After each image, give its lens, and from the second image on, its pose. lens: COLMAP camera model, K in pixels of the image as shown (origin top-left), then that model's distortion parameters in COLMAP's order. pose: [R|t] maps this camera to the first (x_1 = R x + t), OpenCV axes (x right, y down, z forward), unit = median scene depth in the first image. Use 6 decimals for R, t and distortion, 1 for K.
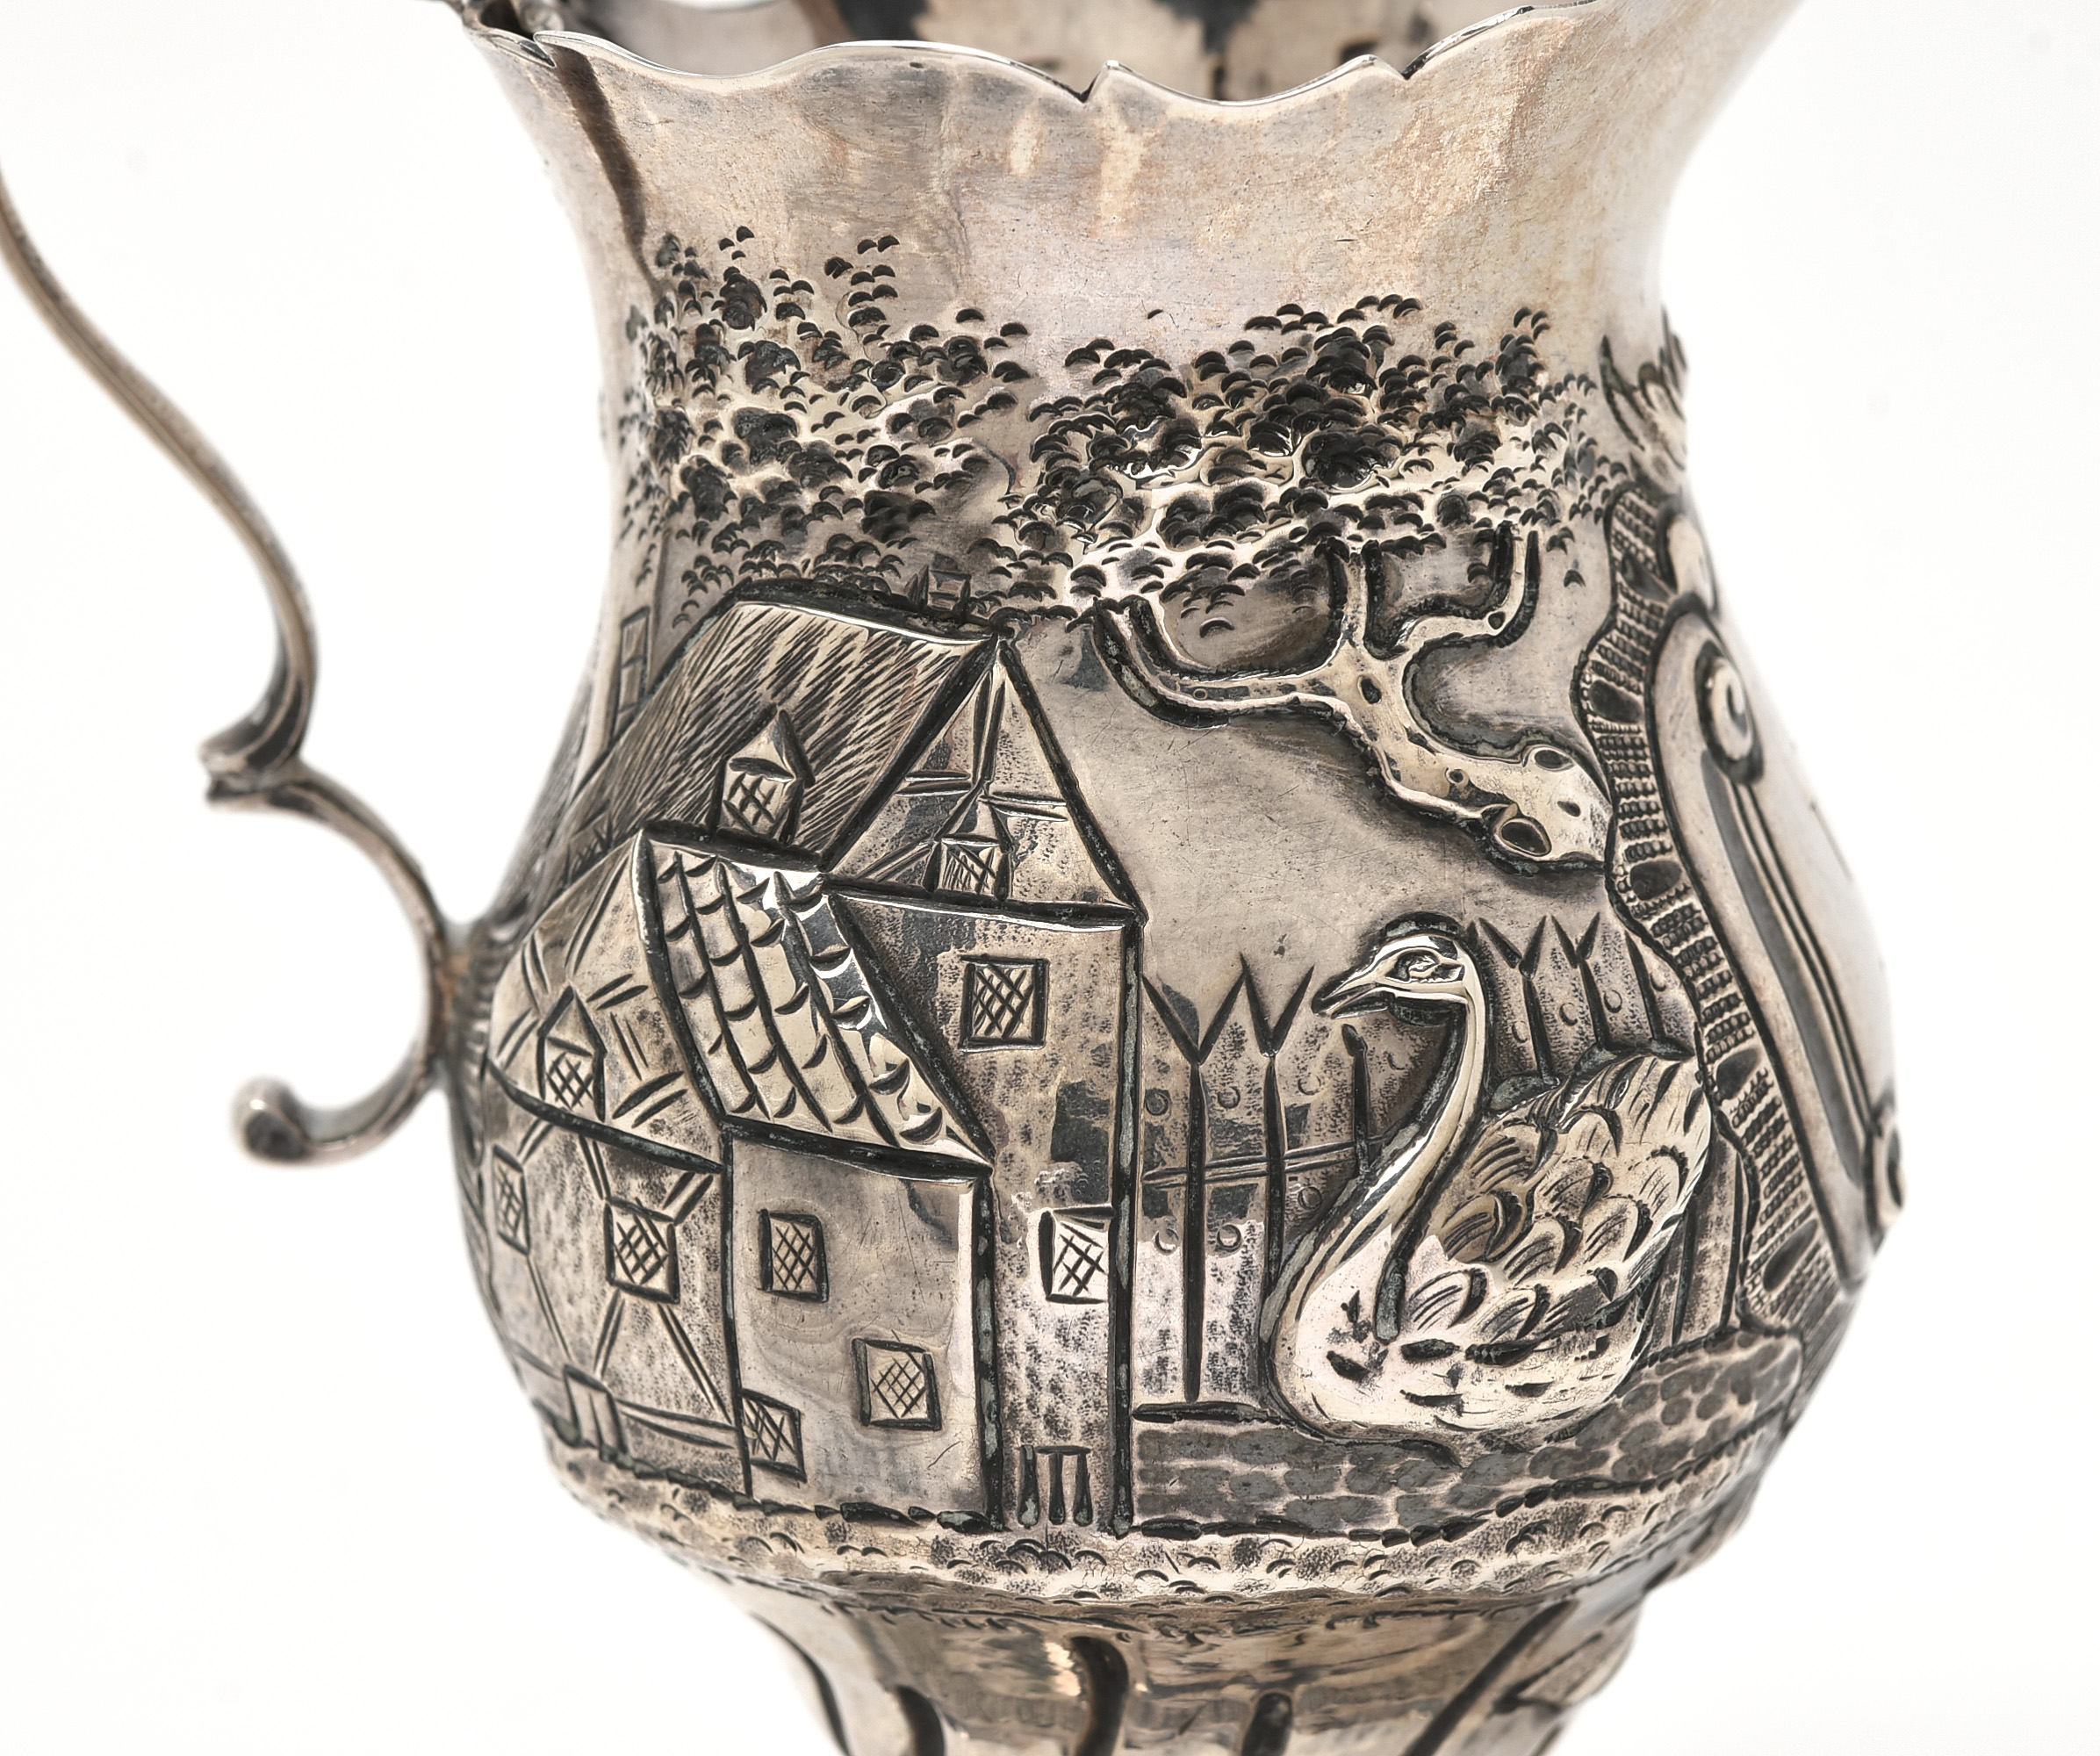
lens RADIAL K [[7270.7, 0, 1097.5], [0, 7270.7, 871.1], [0, 0, 1]] dist [0.023678, 0.623522]
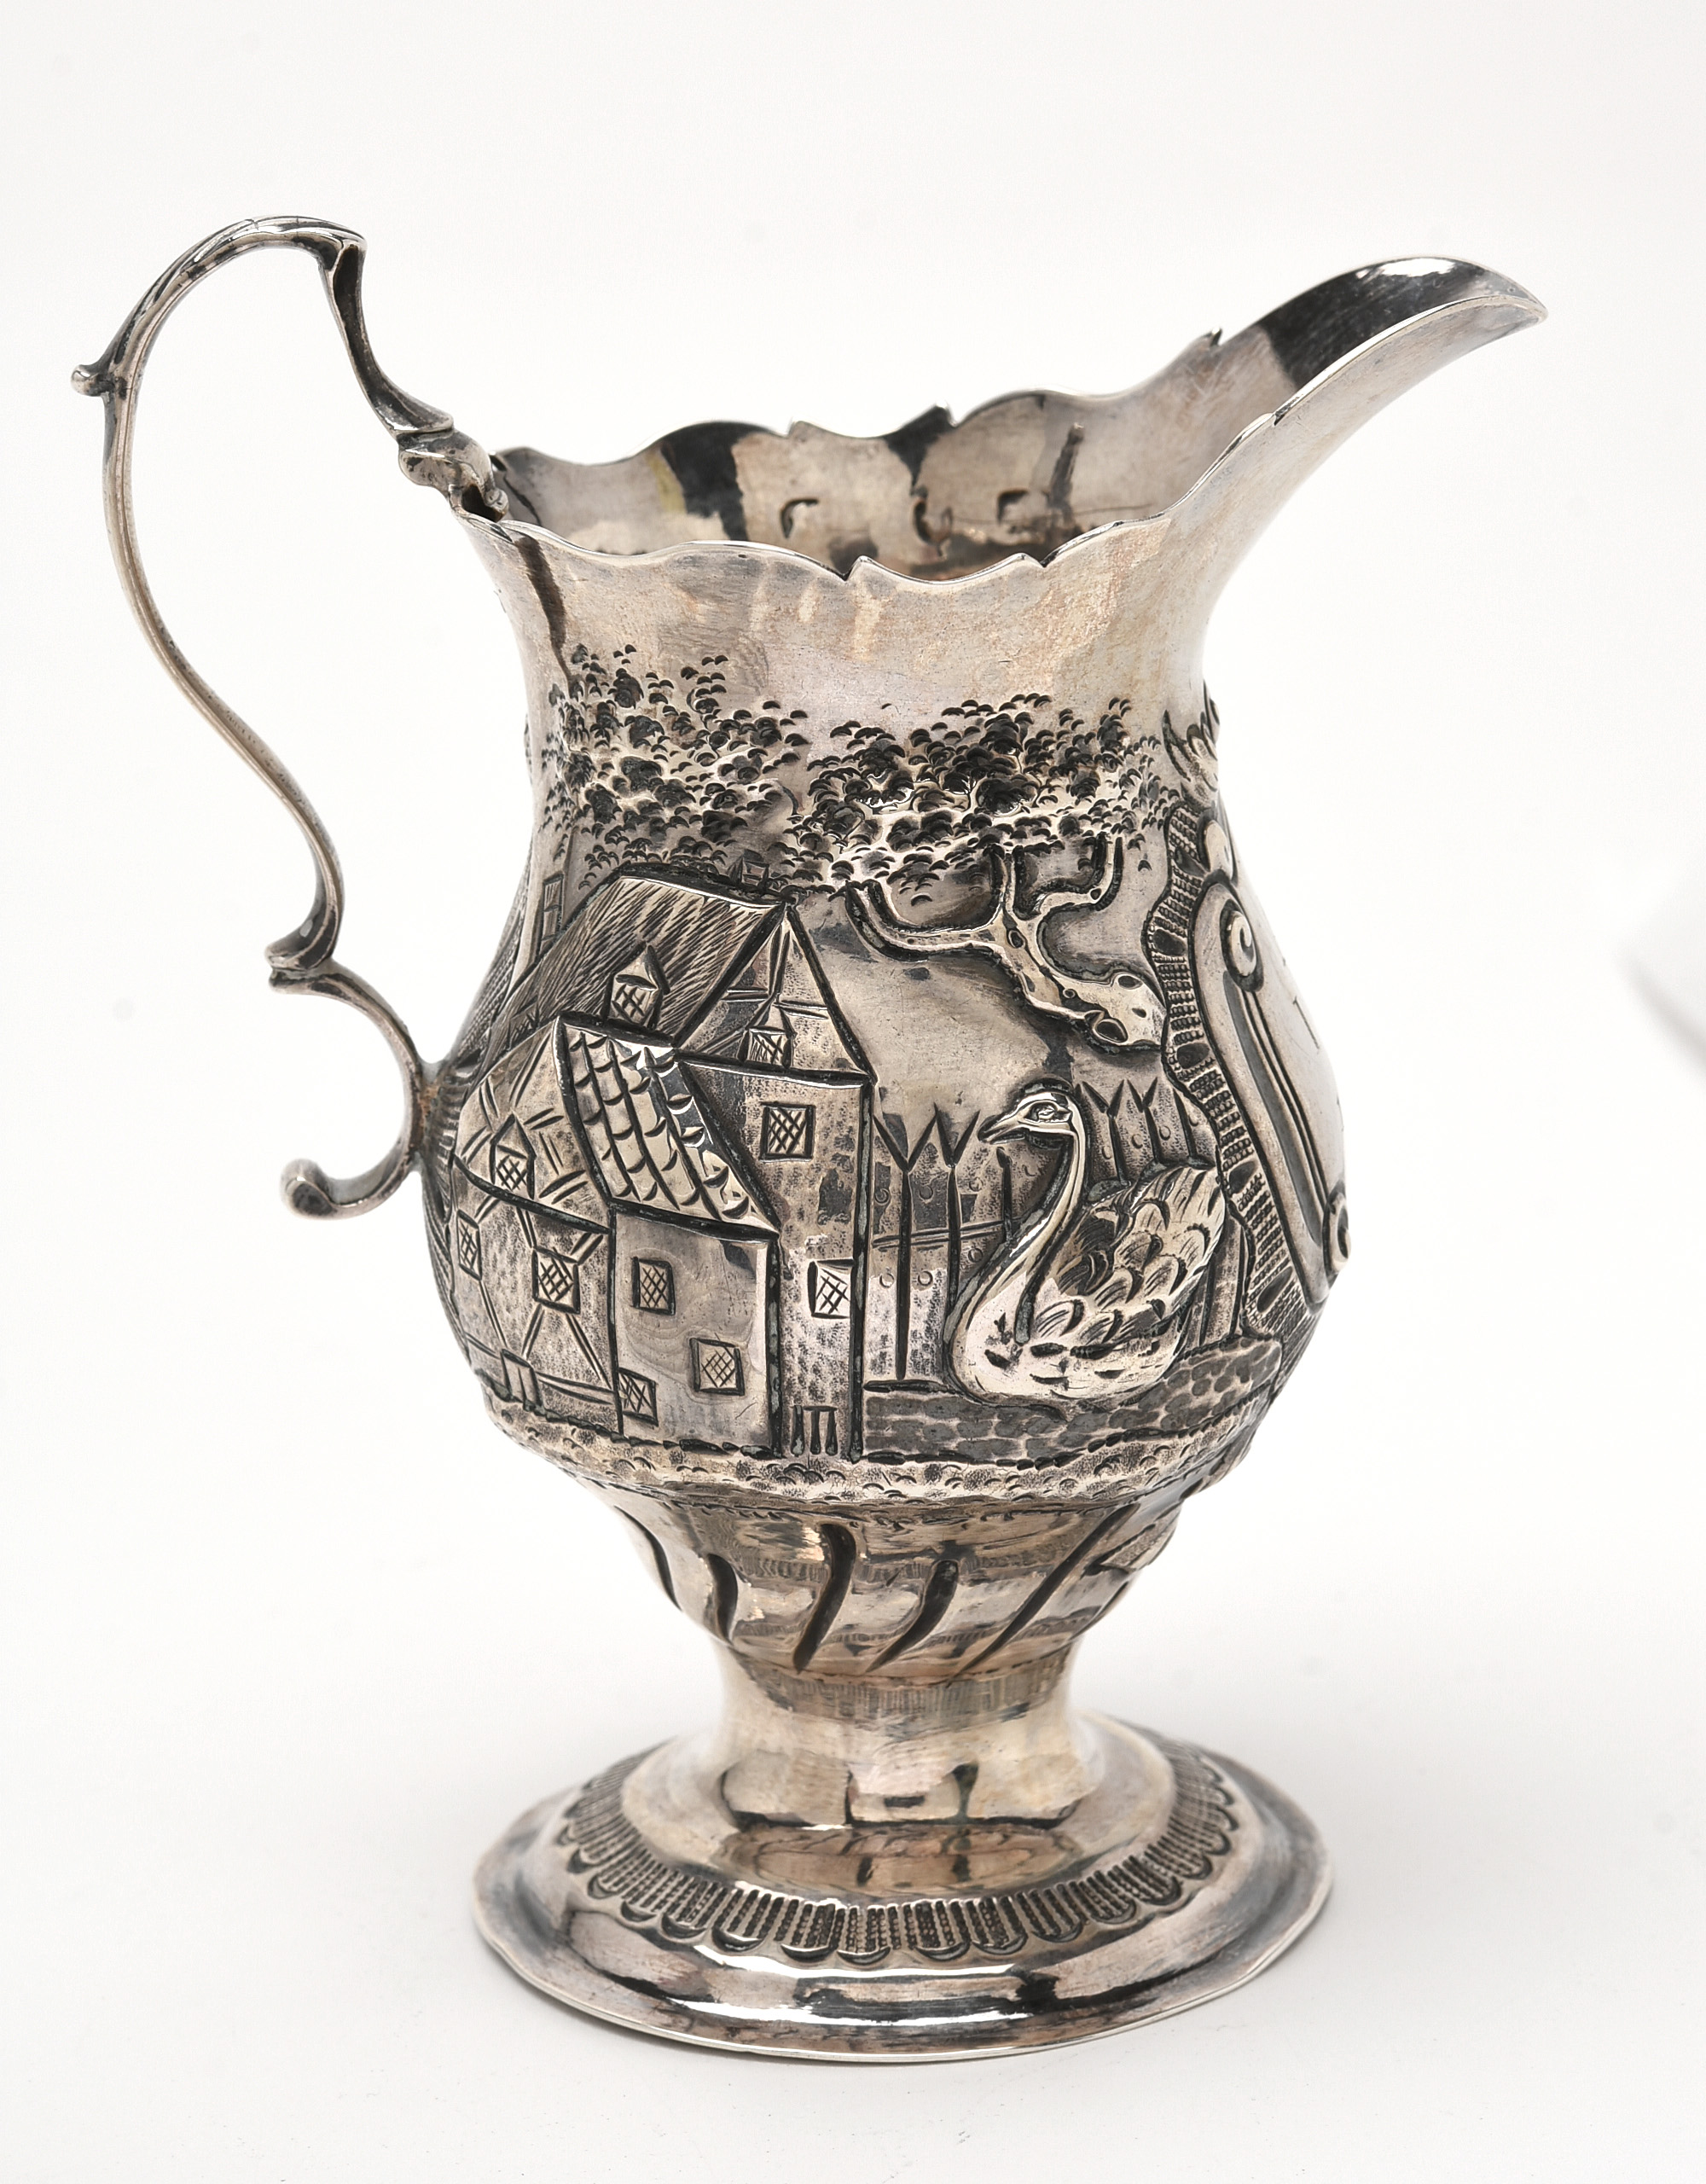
lens RADIAL K [[7004.9, 0, 855.8], [0, 7004.9, 920.6], [0, 0, 1]] dist [0.013079, 0.211258]
pose [[0.999728, 0.011845, 0.020092, -0.029028], [-0.012253, 0.999719, 0.020279, -0.059495], [-0.019846, -0.020520, 0.999592, -0.544709]]
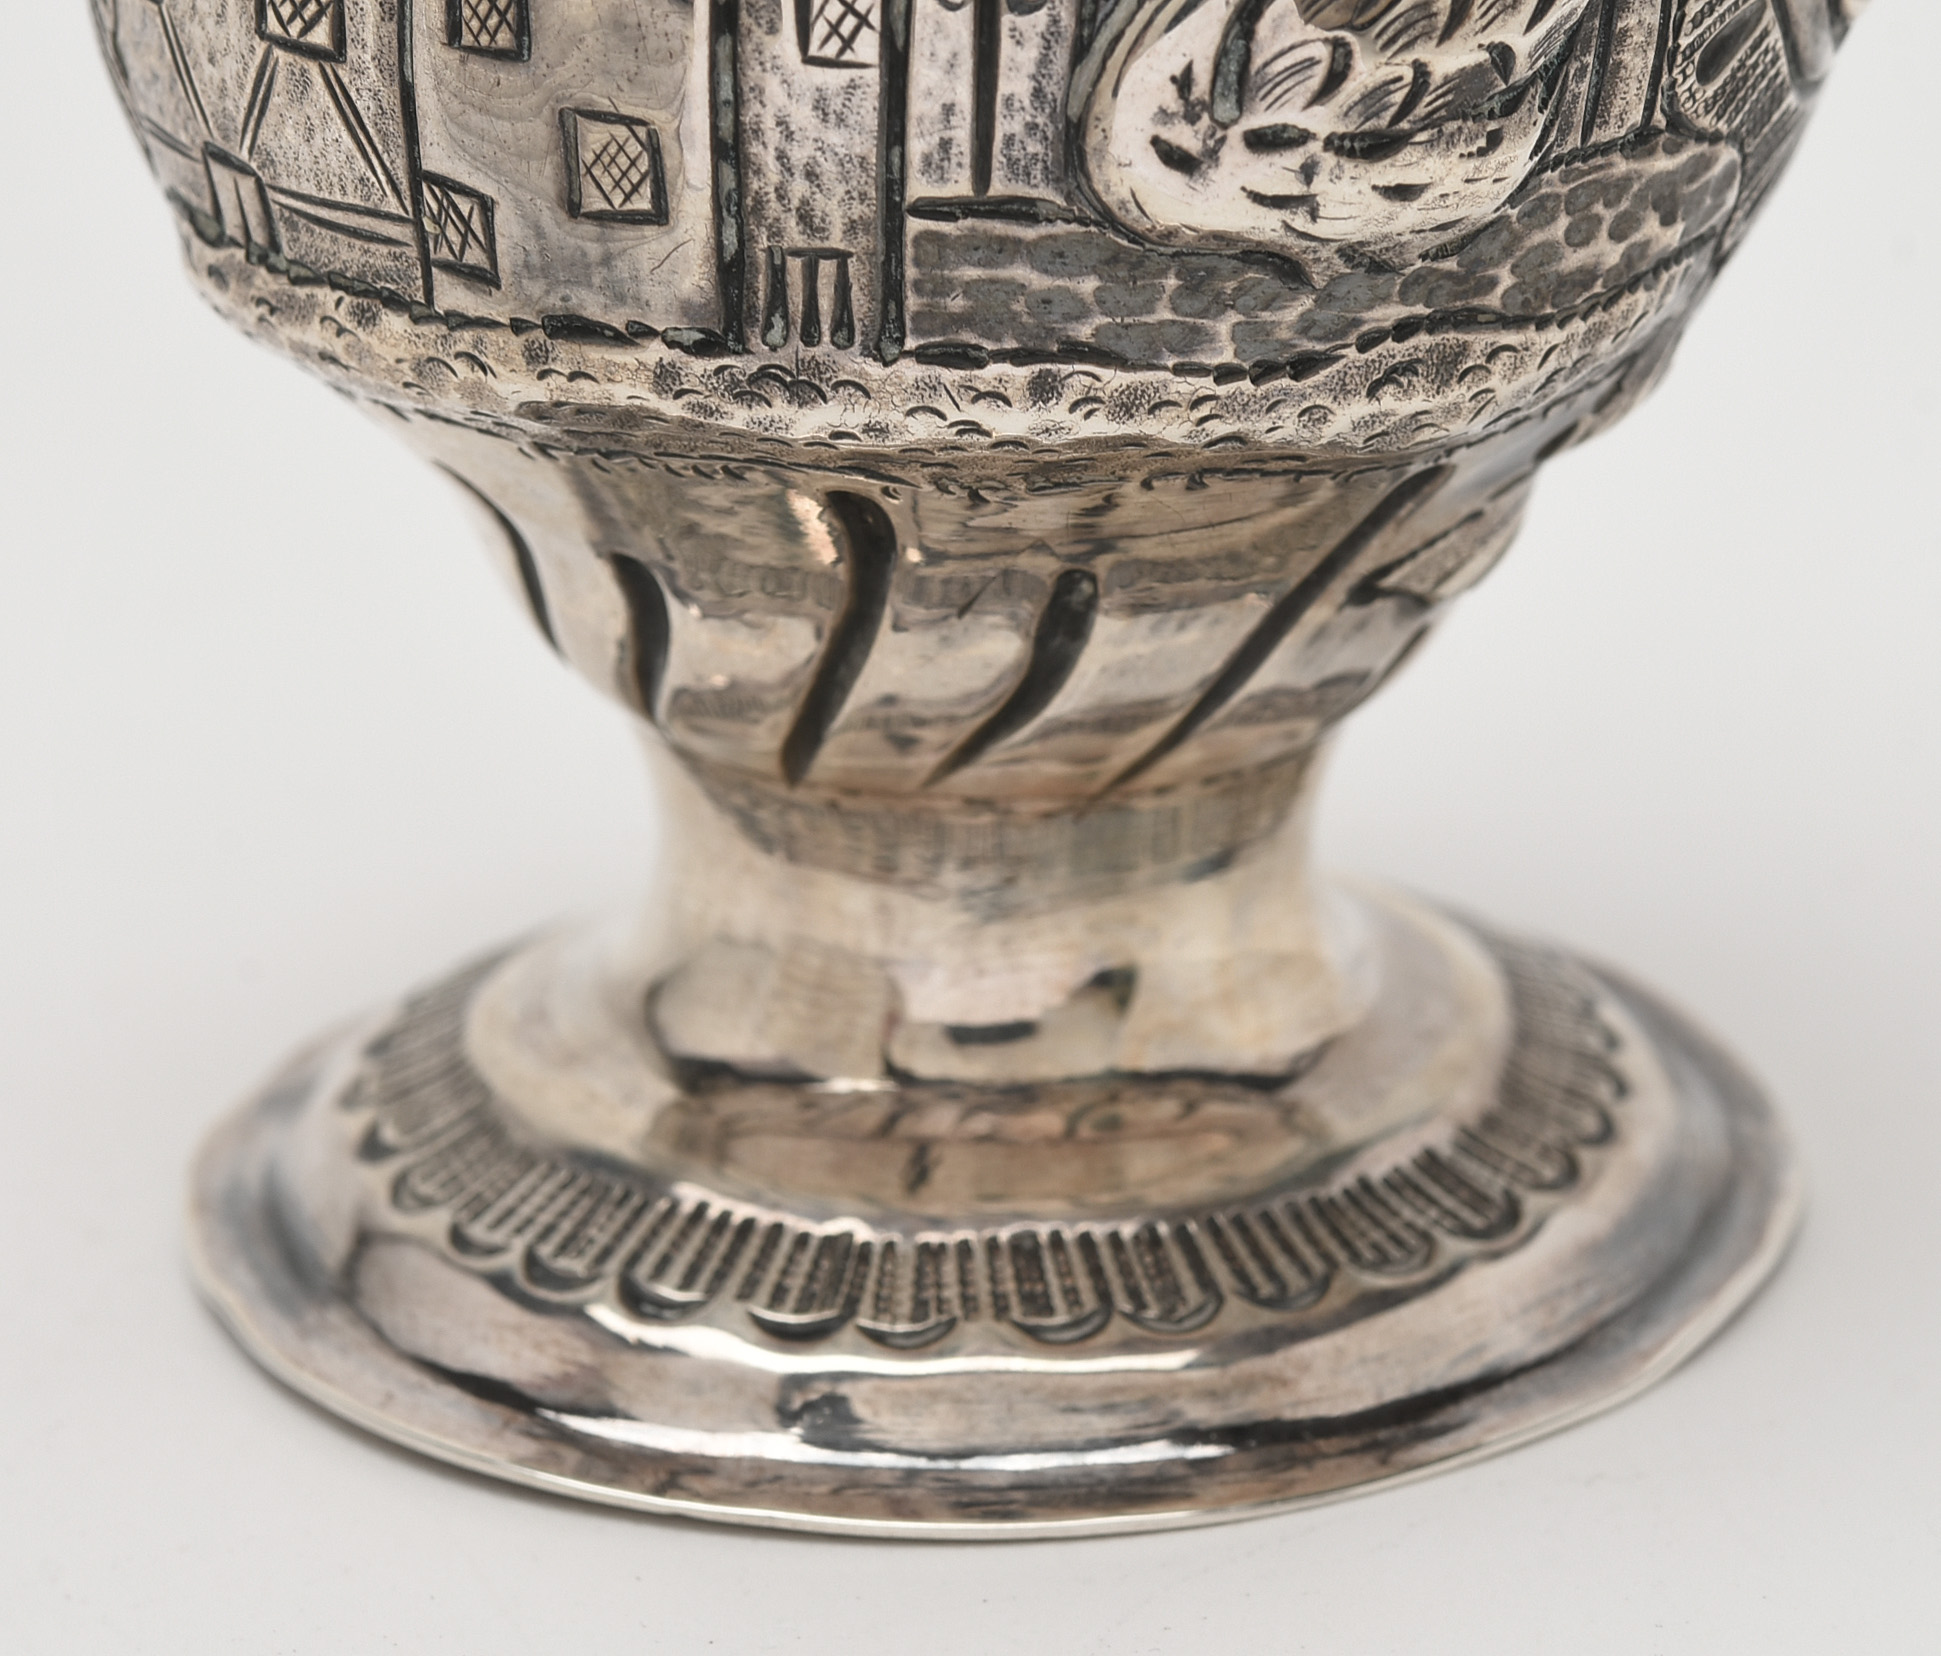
lens RADIAL K [[8345.6, 0, 1060.4], [0, 8345.6, 827.6], [0, 0, 1]] dist [-0.030815, 1.463911]
pose [[0.999567, 0.023550, 0.017622, 0.007081], [-0.025502, 0.992412, 0.120286, 0.030801], [-0.014655, -0.120683, 0.992583, 0.076711]]
